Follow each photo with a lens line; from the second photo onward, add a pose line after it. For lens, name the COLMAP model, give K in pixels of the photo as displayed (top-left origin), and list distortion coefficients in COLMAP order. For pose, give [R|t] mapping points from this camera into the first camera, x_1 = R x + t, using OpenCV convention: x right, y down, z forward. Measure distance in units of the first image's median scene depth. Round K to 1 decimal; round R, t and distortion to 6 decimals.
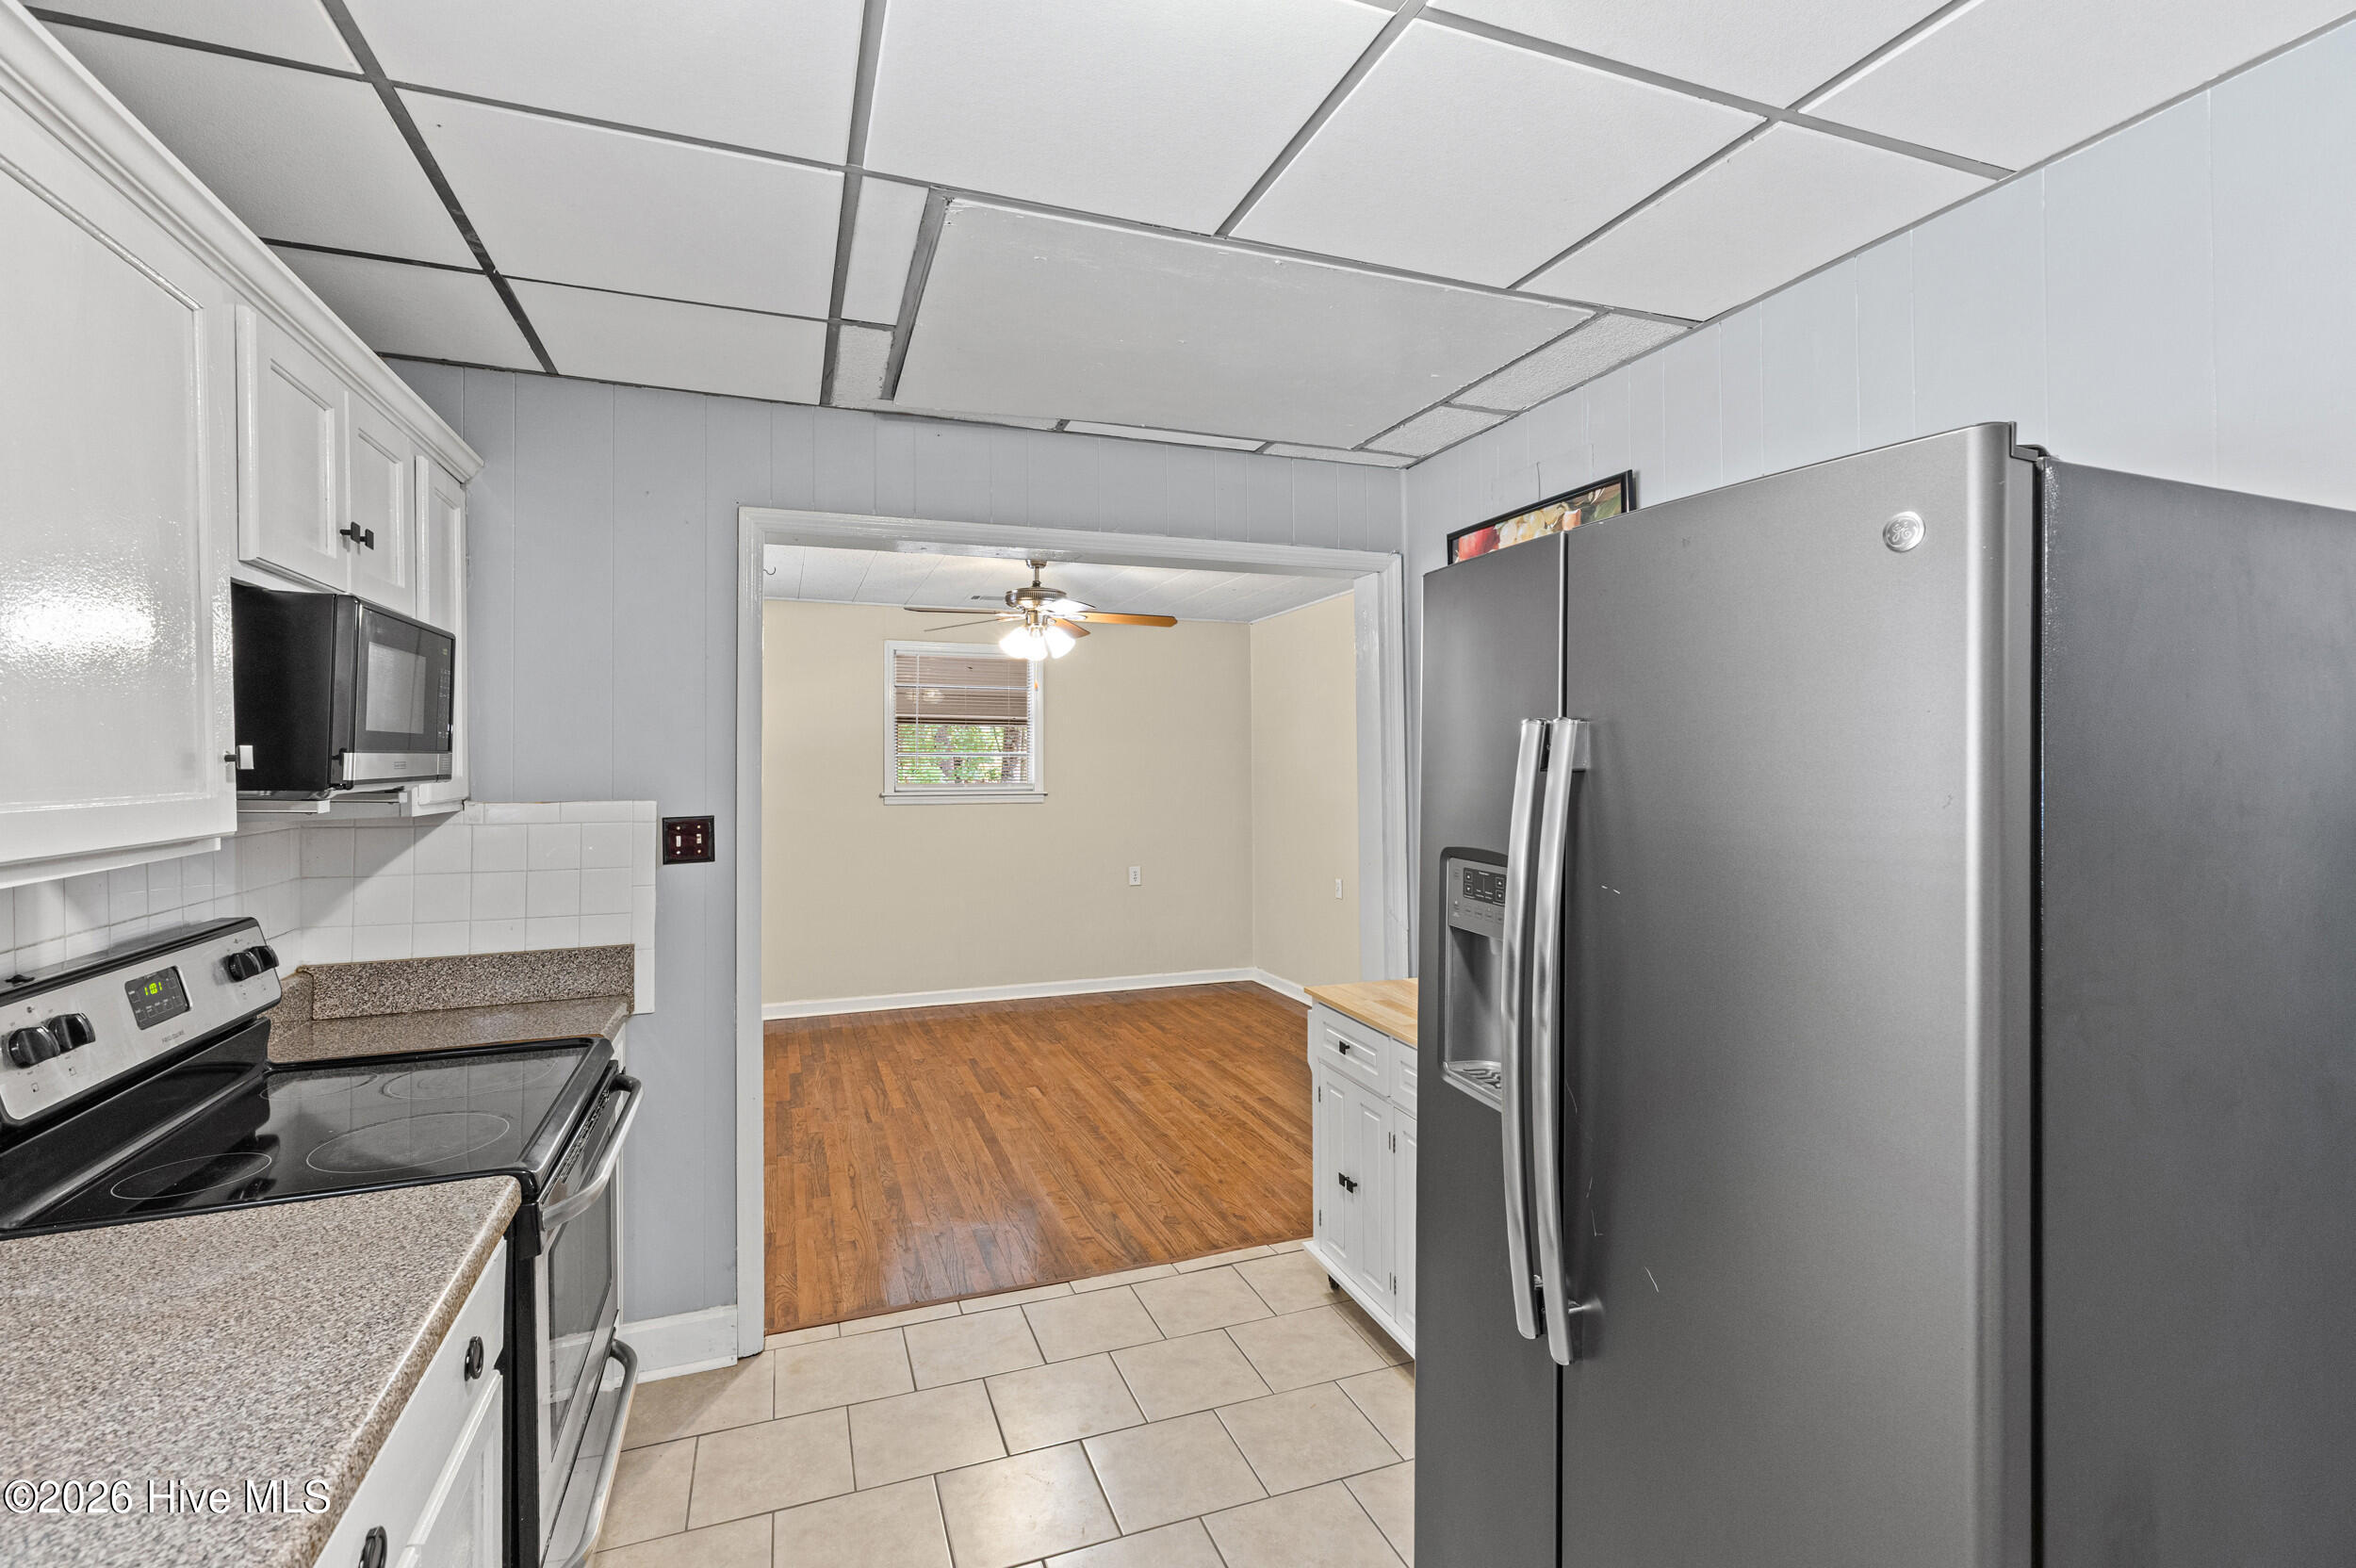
lens RADIAL K [[1060.8, 0, 1175.8], [0, 1060.8, 766.8], [0, 0, 1]] dist [-0.001000, 0.000399]
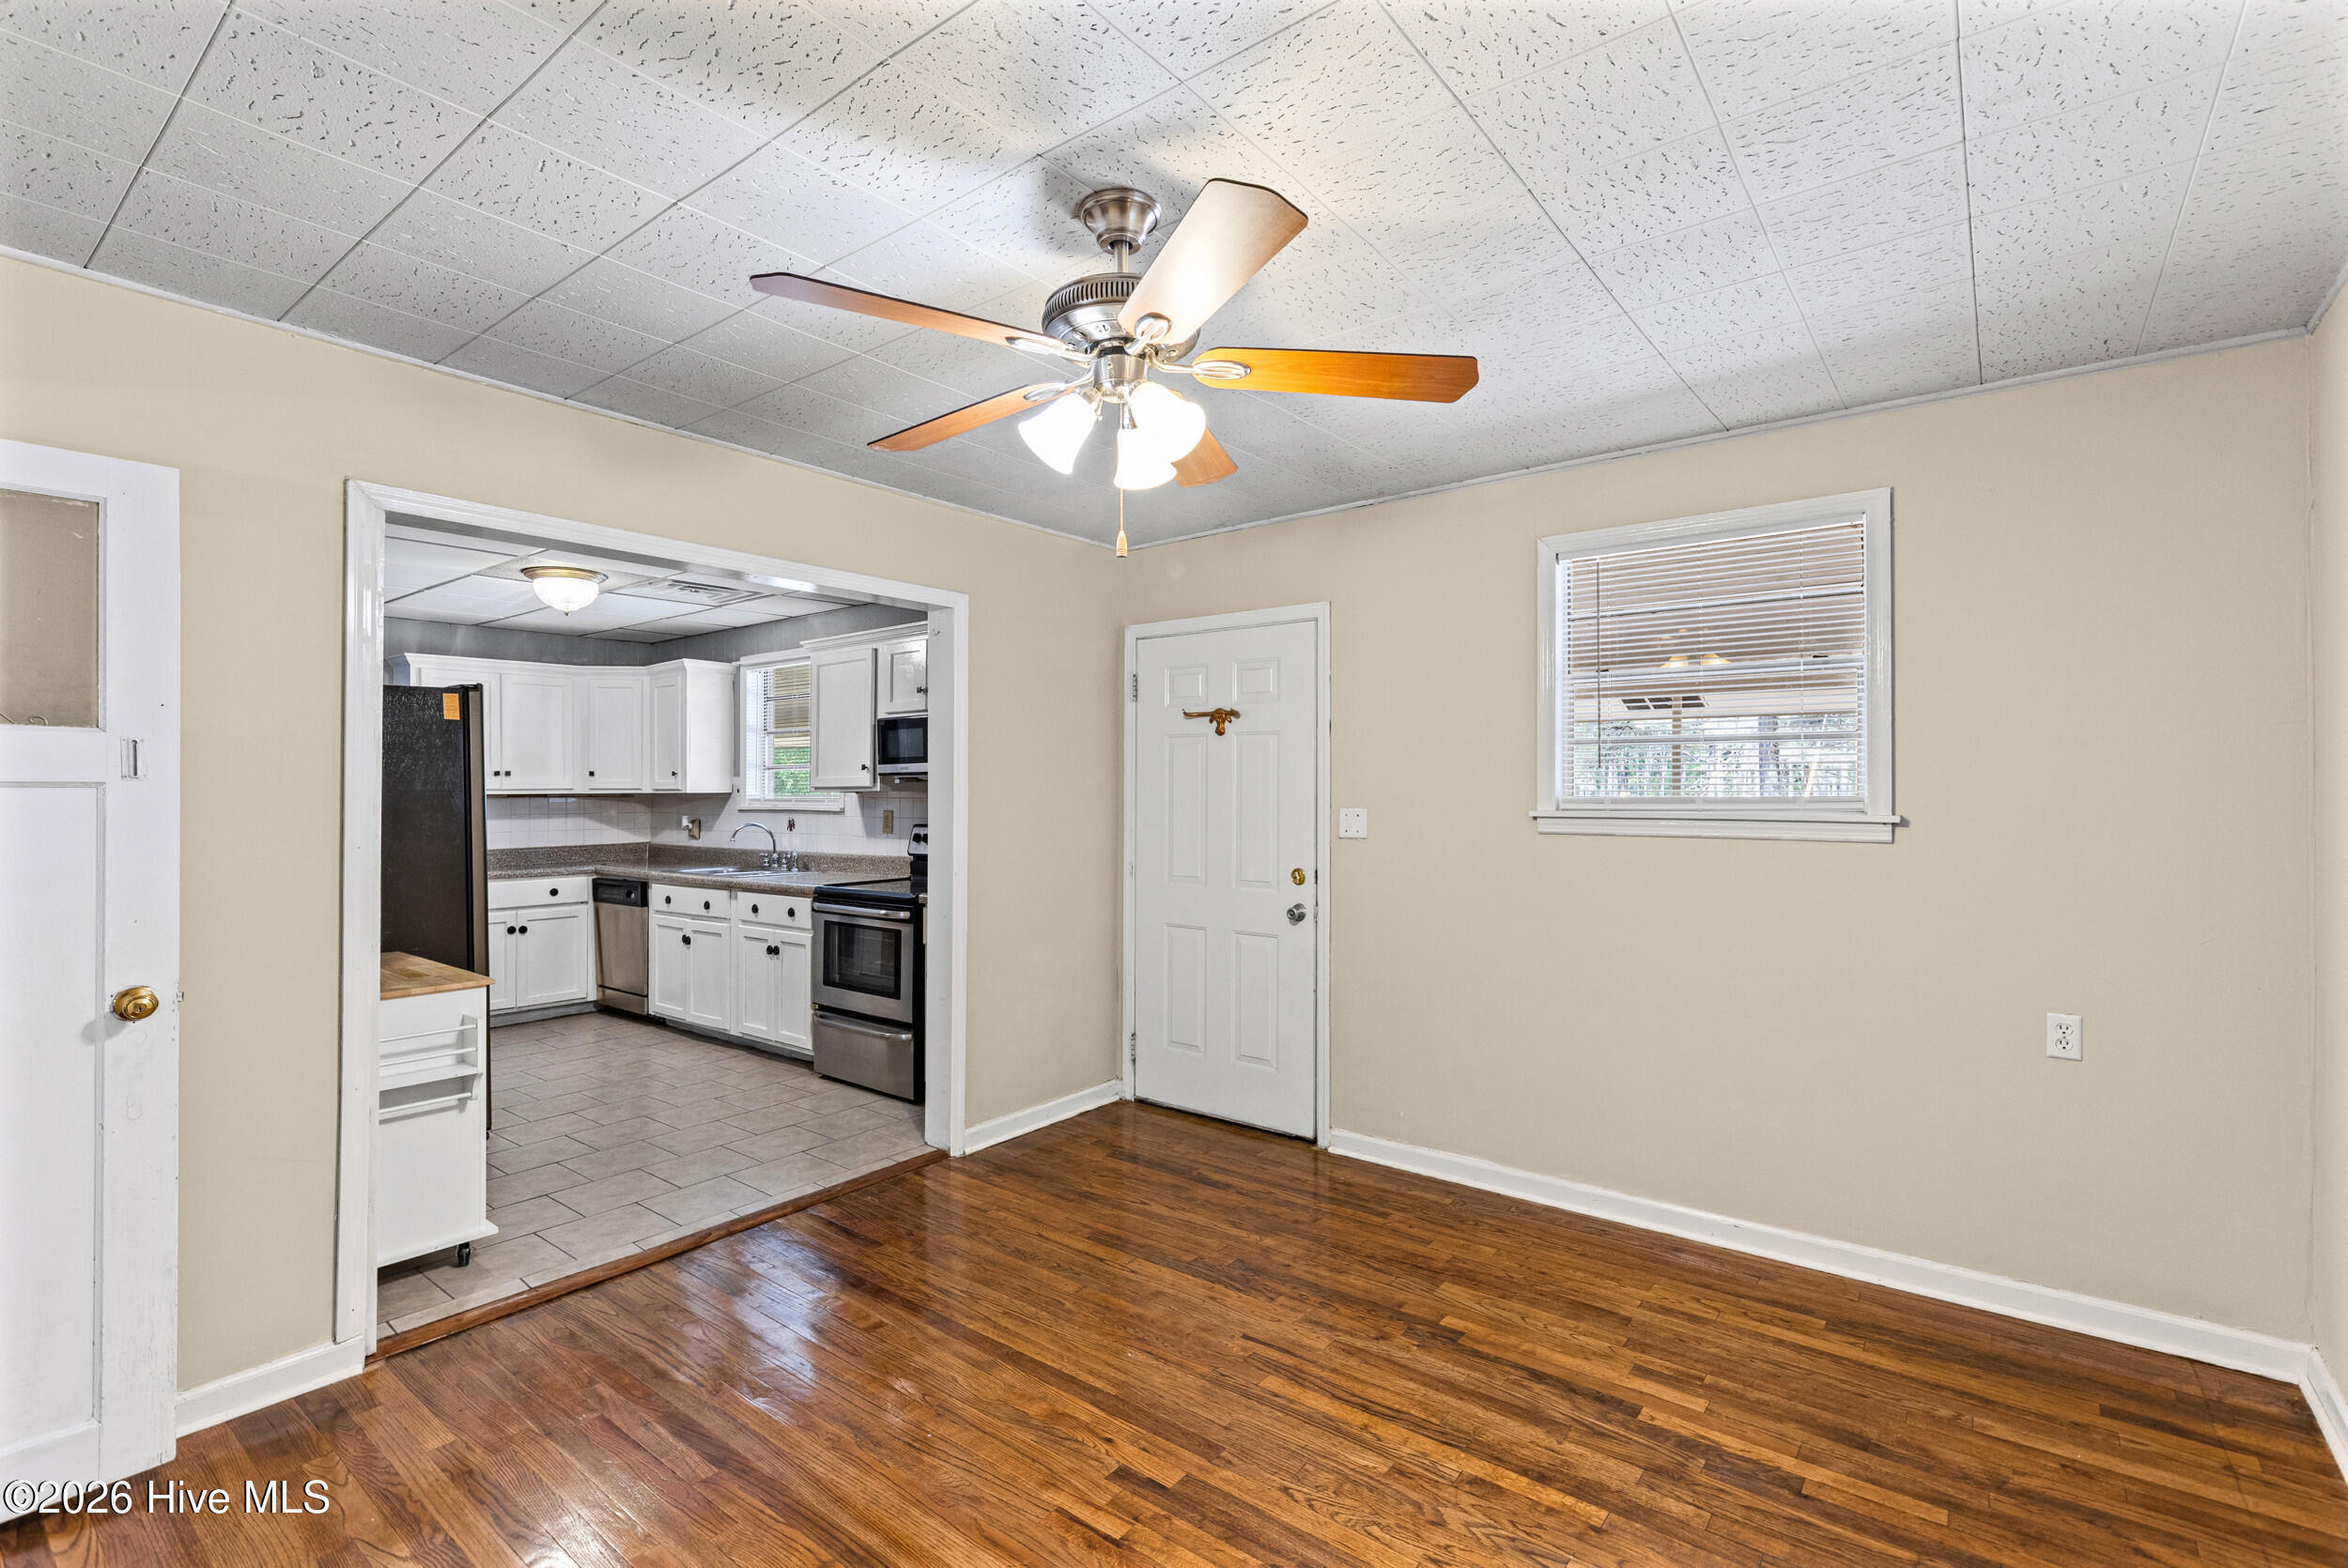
lens RADIAL K [[1057.1, 0, 1172.5], [0, 1057.1, 779.4], [0, 0, 1]] dist [-0.001000, 0.000399]
pose [[-0.848986, 0.001590, -0.528412, 0.063341], [-0.001144, 0.999988, 0.004847, 0.012224], [0.528414, 0.004719, -0.848974, 1.413521]]
